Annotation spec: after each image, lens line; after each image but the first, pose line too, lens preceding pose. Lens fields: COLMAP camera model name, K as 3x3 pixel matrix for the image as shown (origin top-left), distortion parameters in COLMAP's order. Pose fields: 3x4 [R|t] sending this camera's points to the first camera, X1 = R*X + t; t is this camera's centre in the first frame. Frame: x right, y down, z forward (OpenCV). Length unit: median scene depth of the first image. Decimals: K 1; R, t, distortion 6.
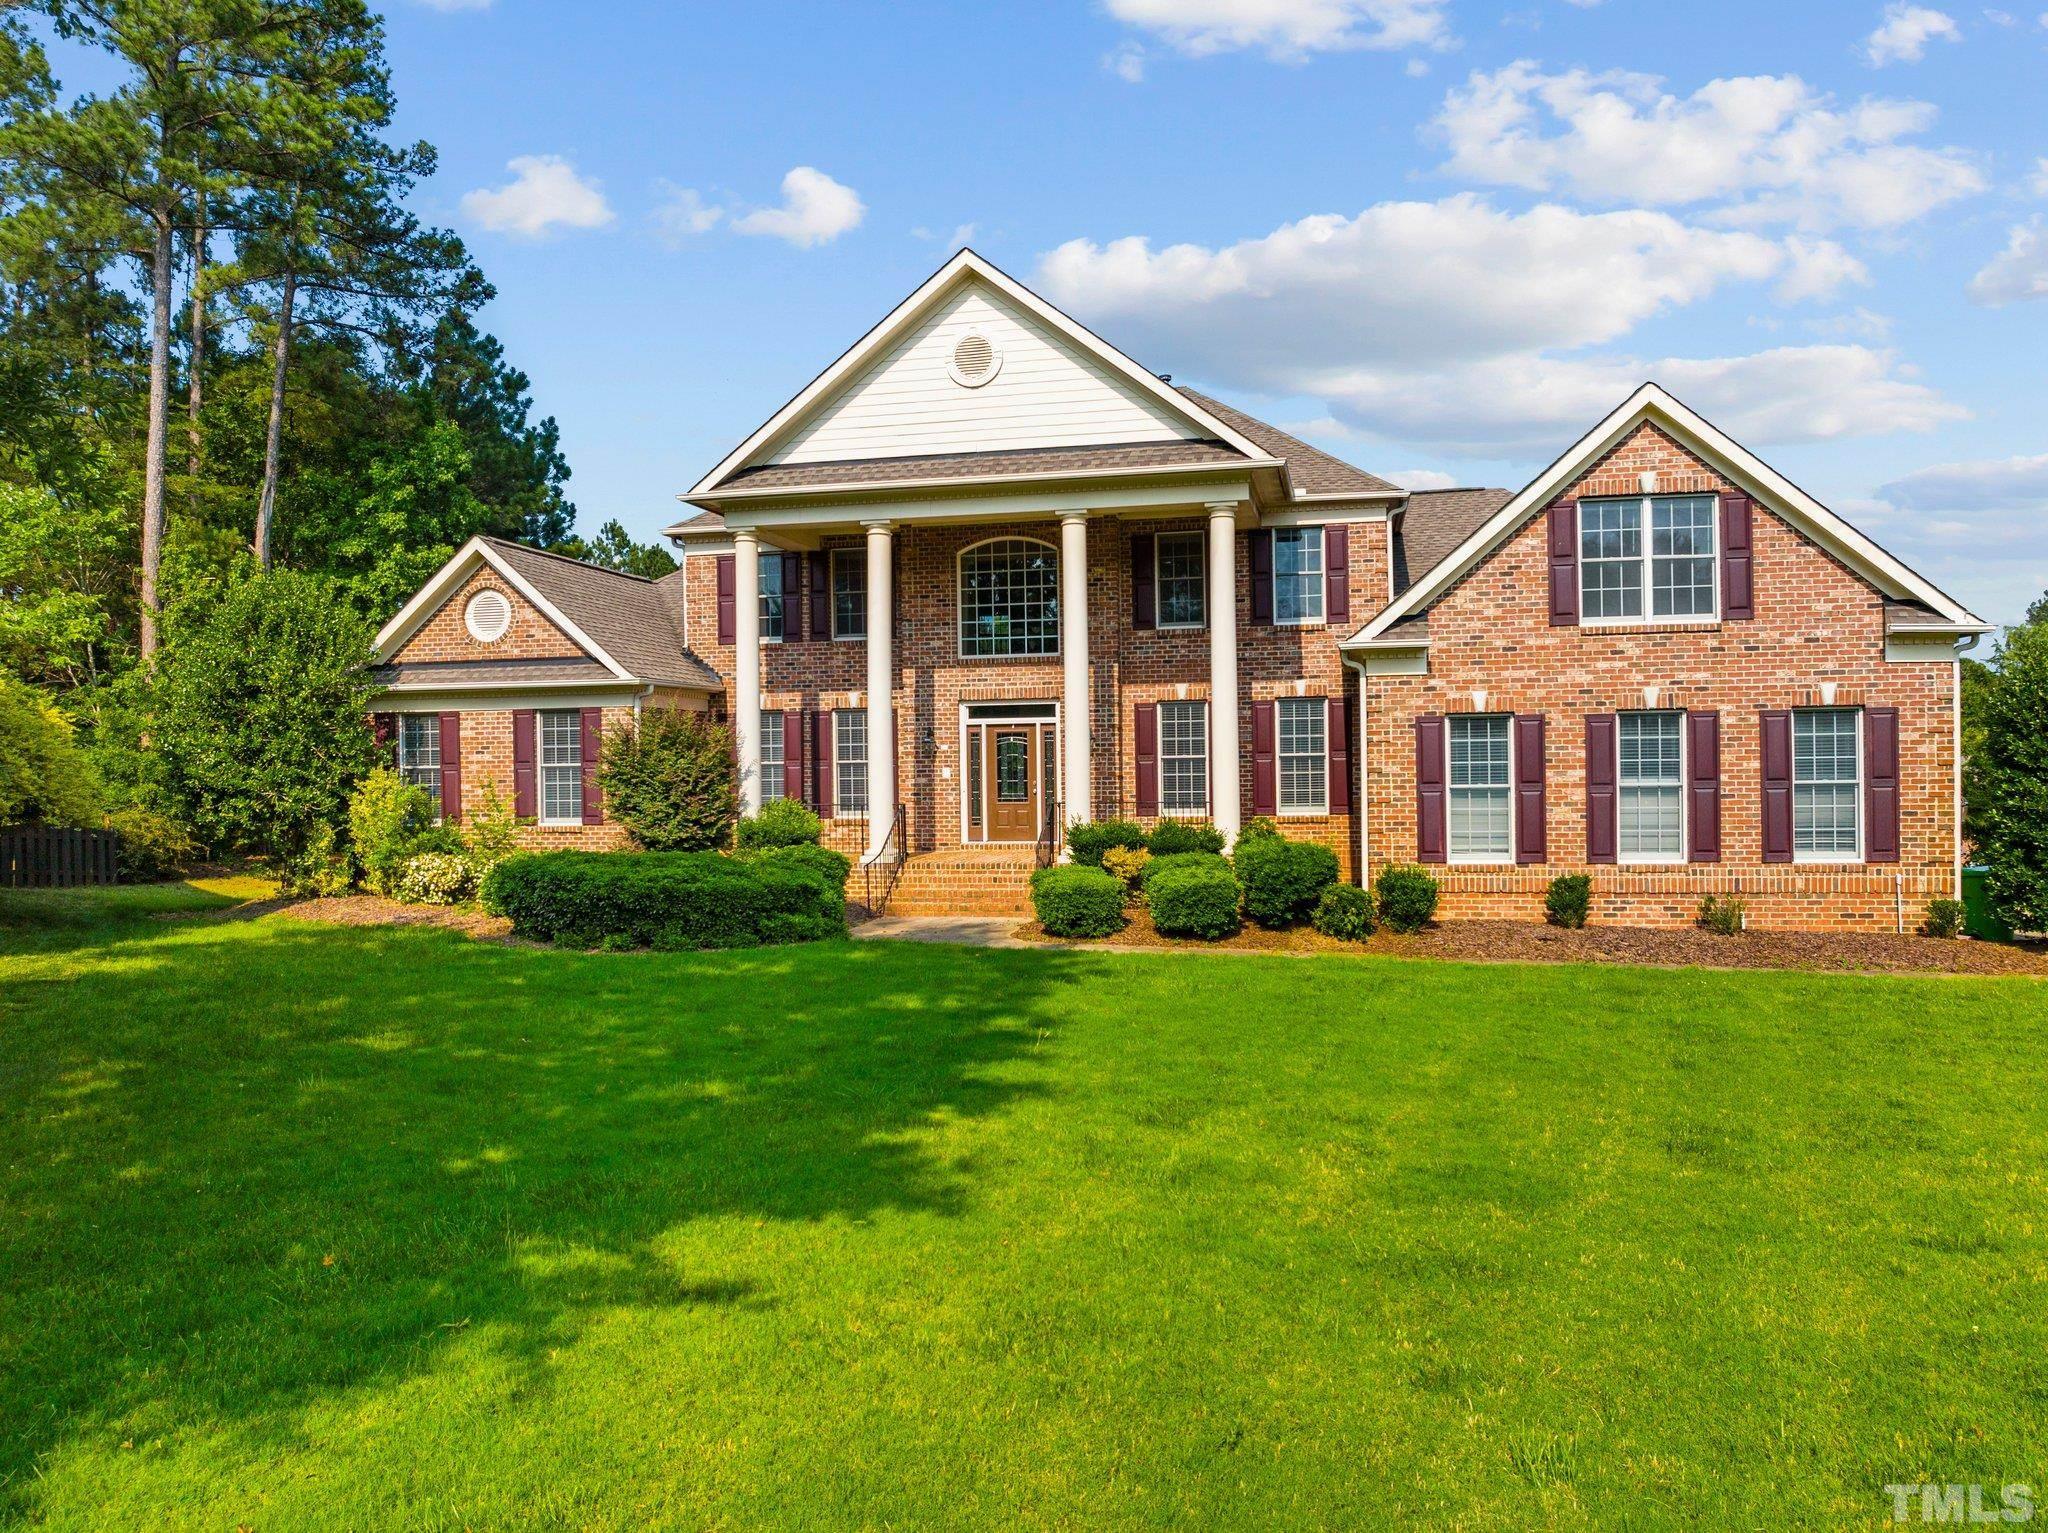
lens RADIAL K [[1472.2, 0, 1020.7], [0, 1472.2, 772.7], [0, 0, 1]] dist [-0.044348, -0.002537]
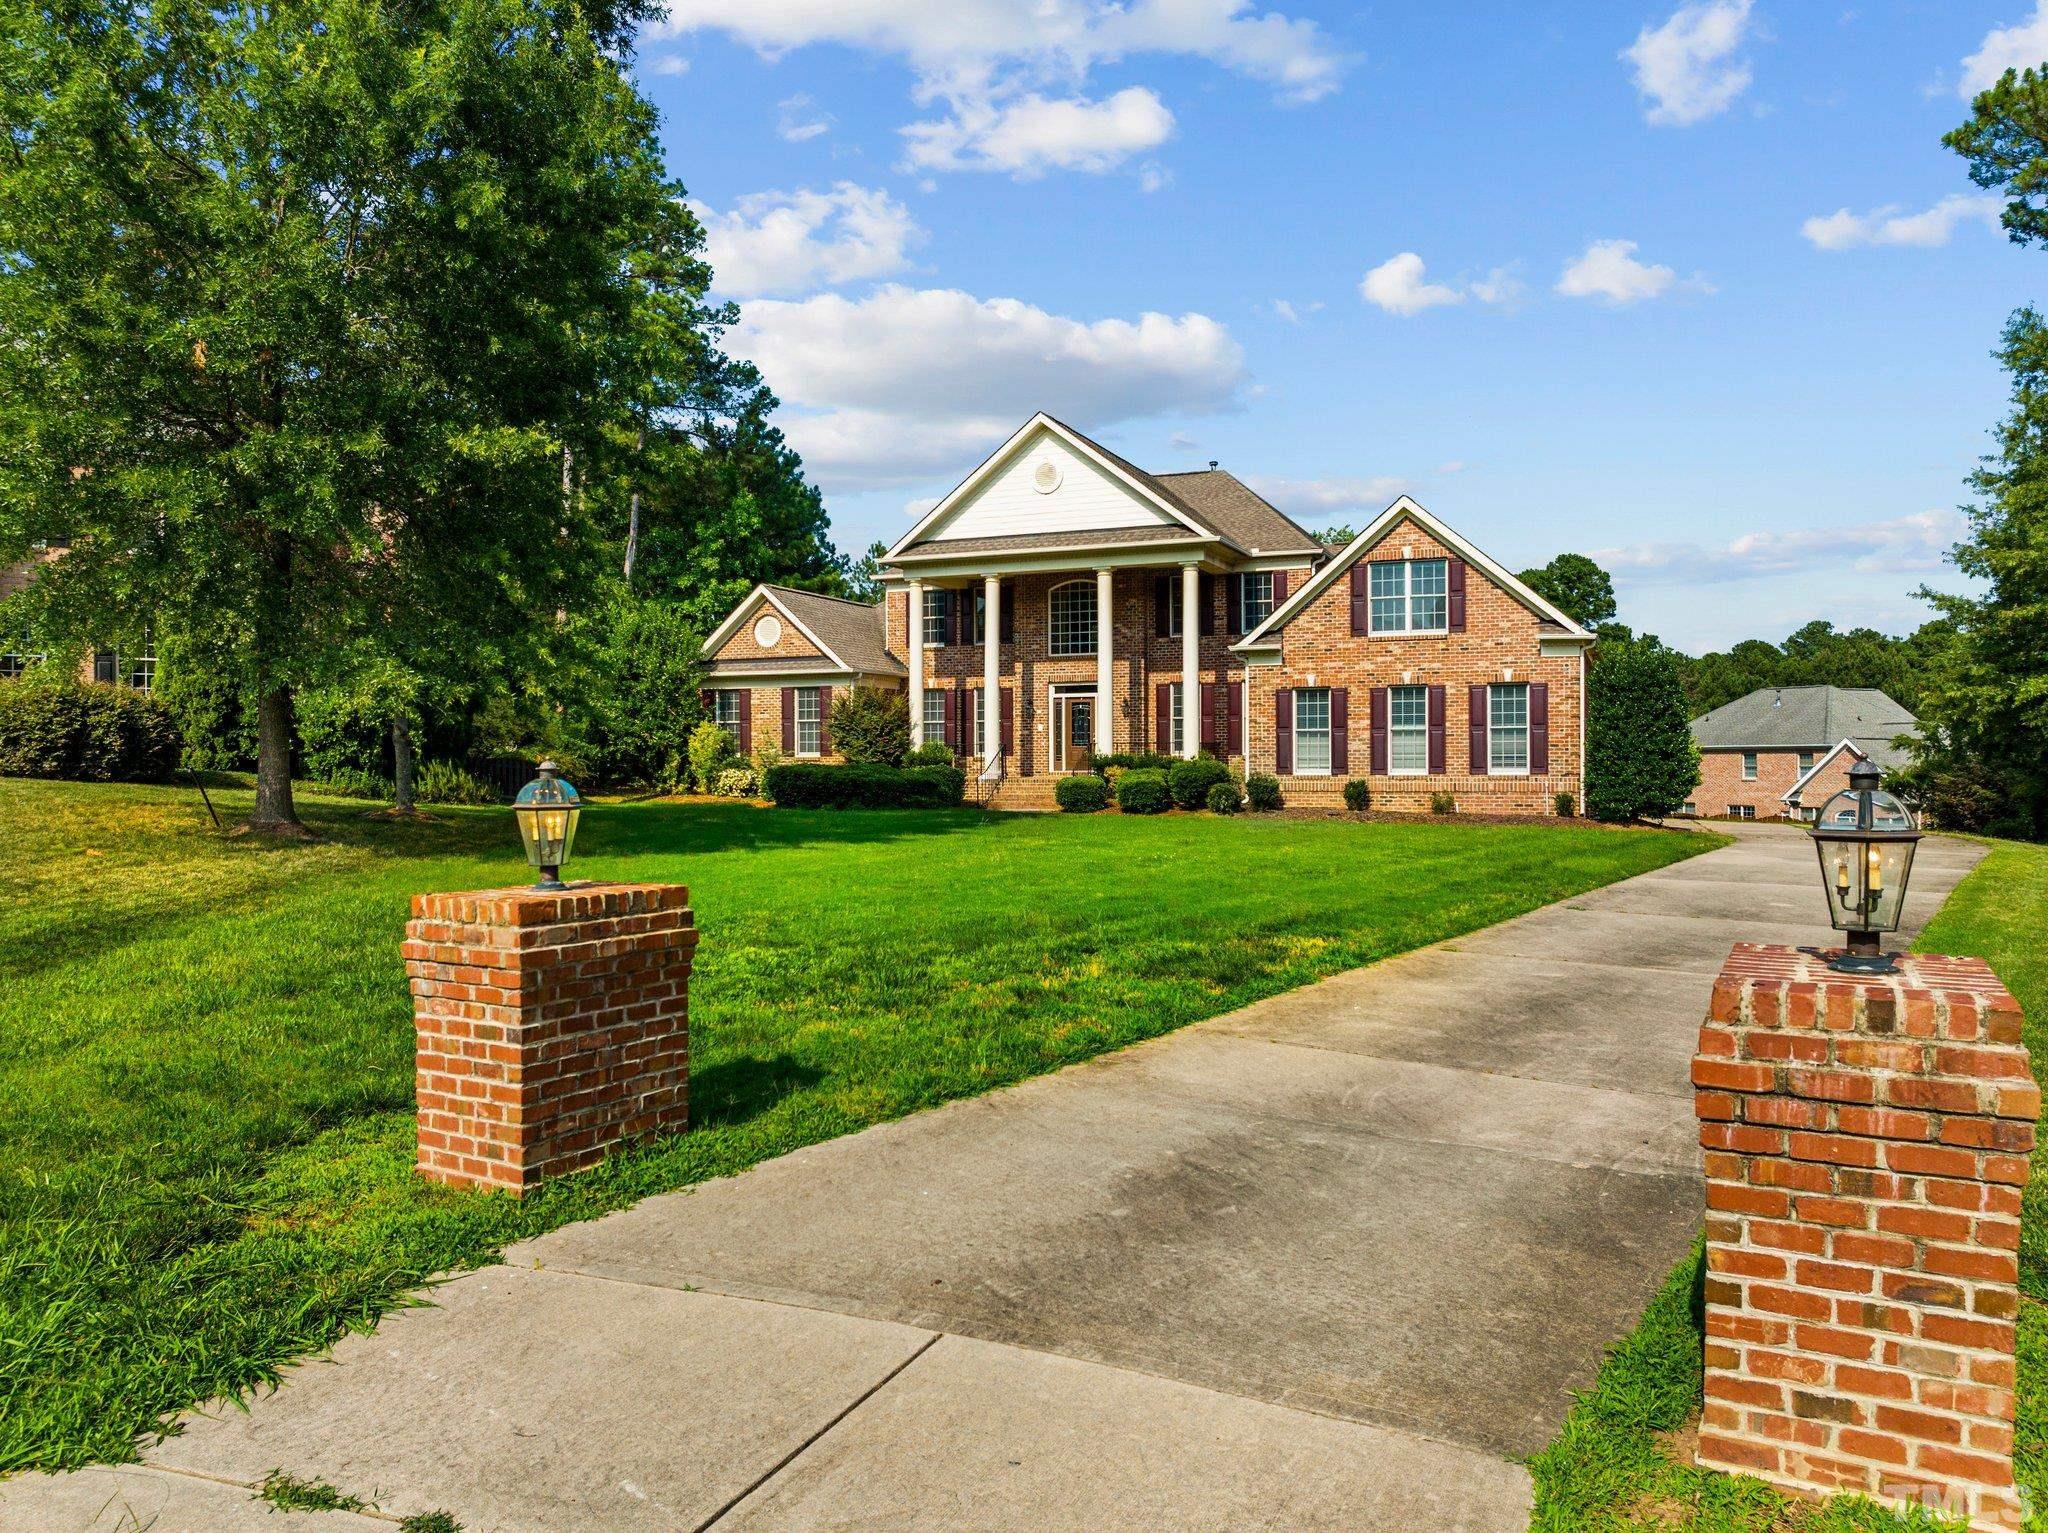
lens RADIAL K [[1438.0, 0, 1024.0], [0, 1438.0, 766.5], [0, 0, 1]] dist [-0.043845, 0.003929]
pose [[0.983183, 0.010762, -0.182306, 0.279710], [-0.010683, 0.999942, 0.001416, 0.051942], [0.182311, 0.000555, 0.983241, -0.696707]]
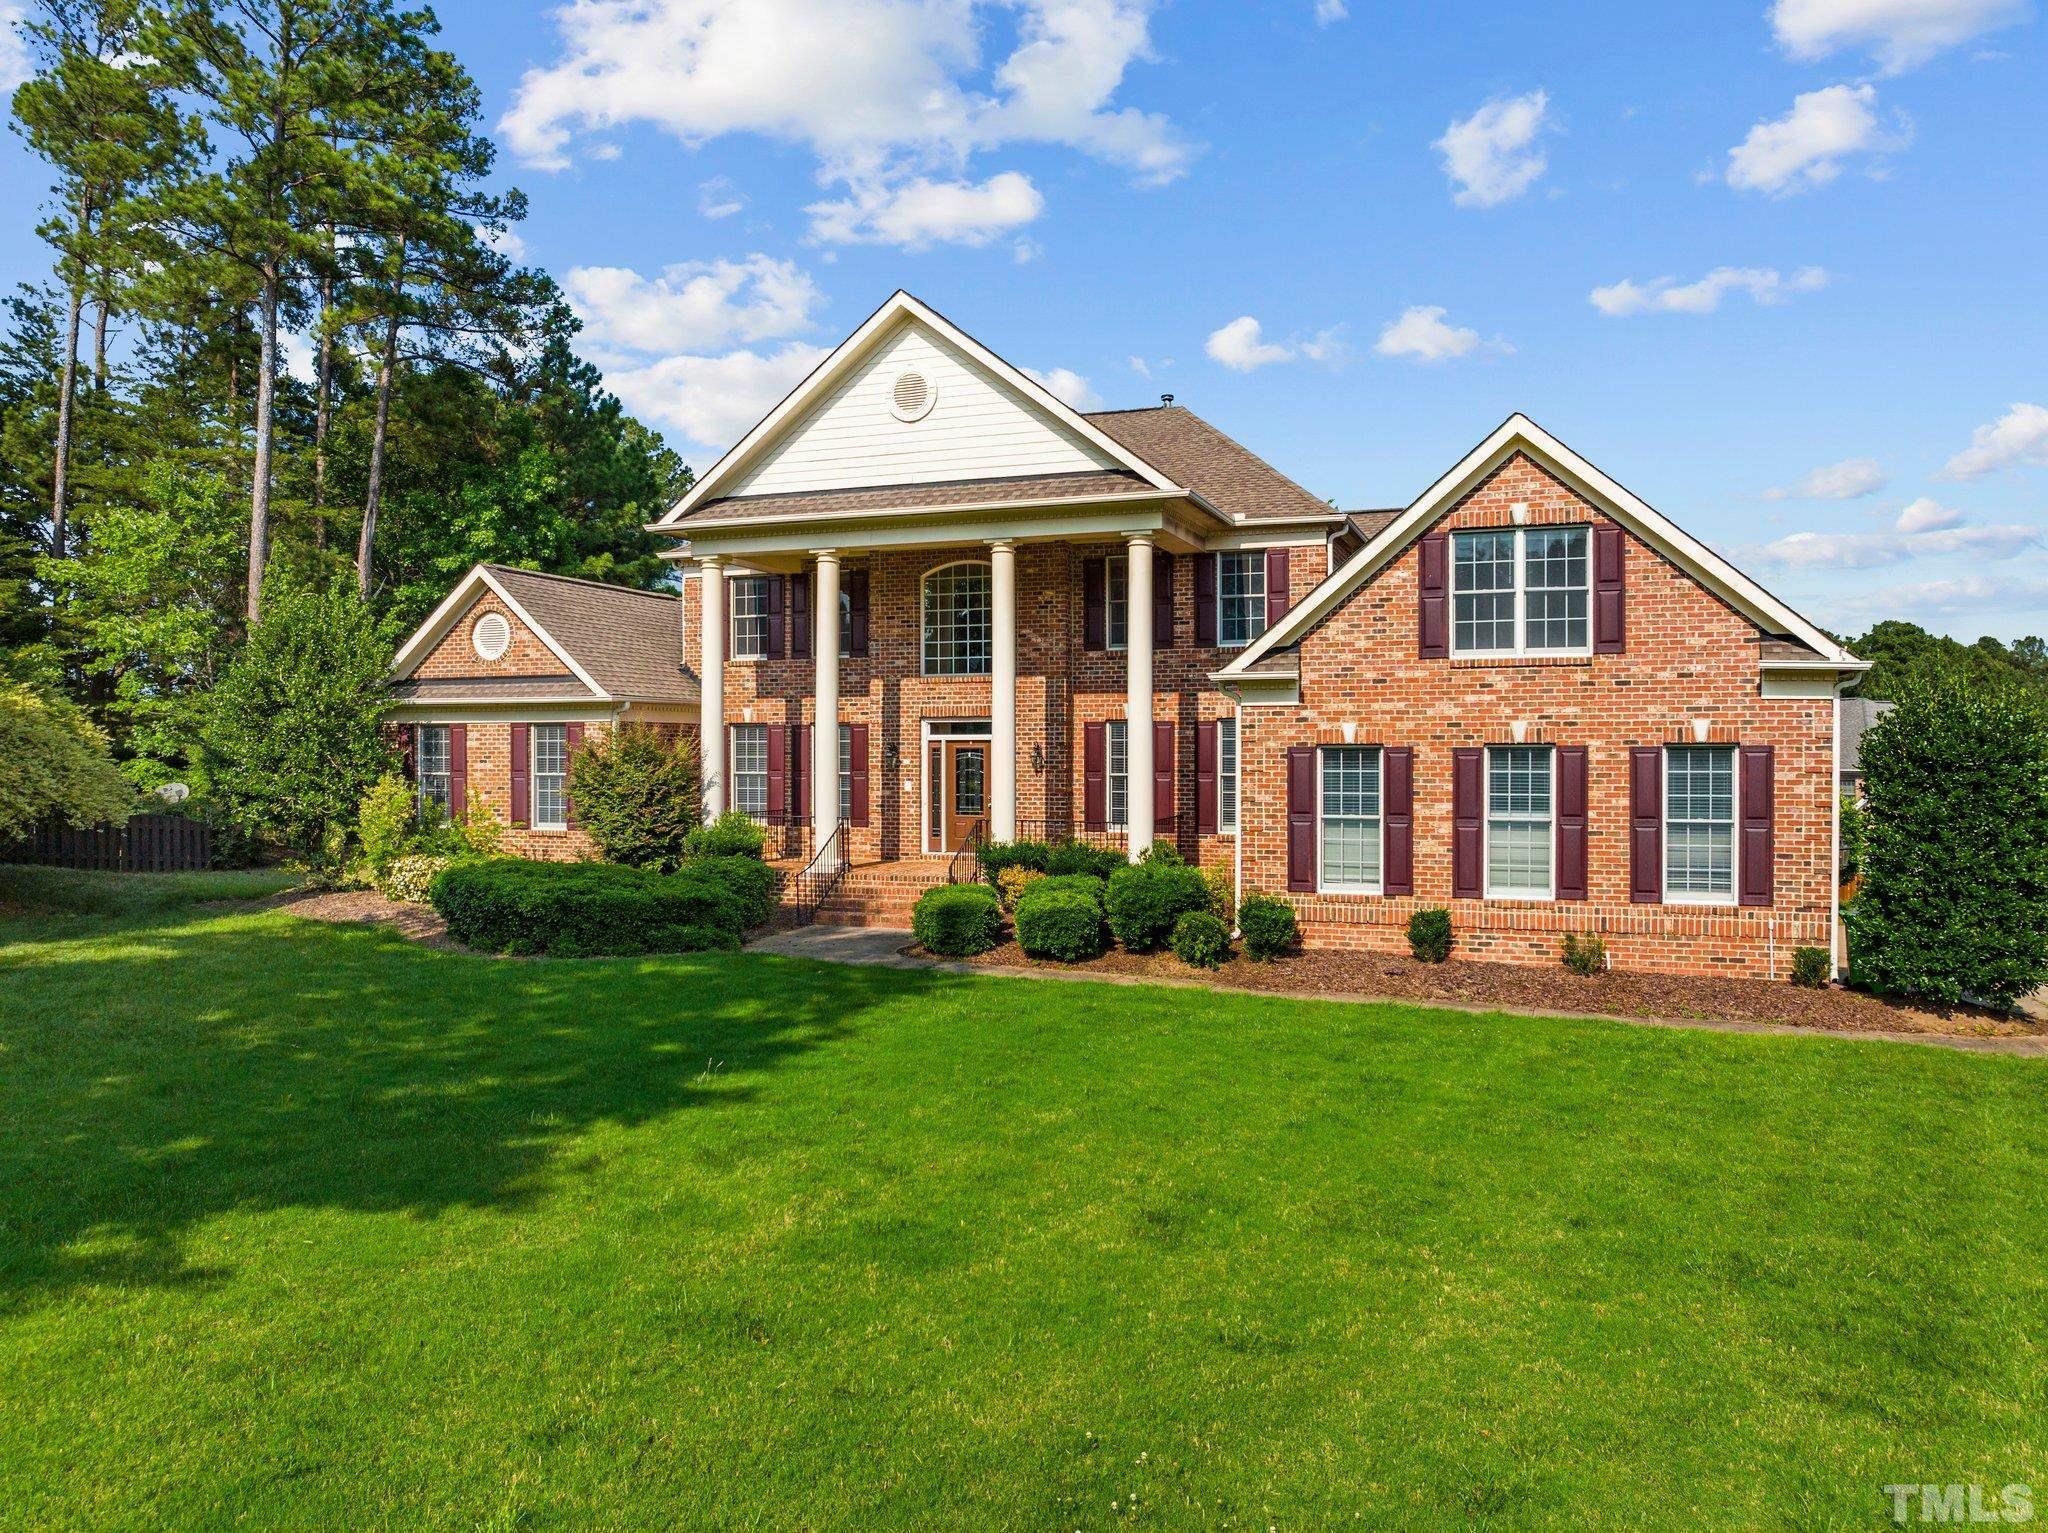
lens RADIAL K [[1435.4, 0, 1023.4], [0, 1435.4, 763.5], [0, 0, 1]] dist [-0.042332, 0.000433]
pose [[0.990875, 0.013967, -0.134056, 0.215642], [-0.013473, 0.999899, 0.004589, -0.028113], [0.134107, -0.002741, 0.990963, -0.003189]]
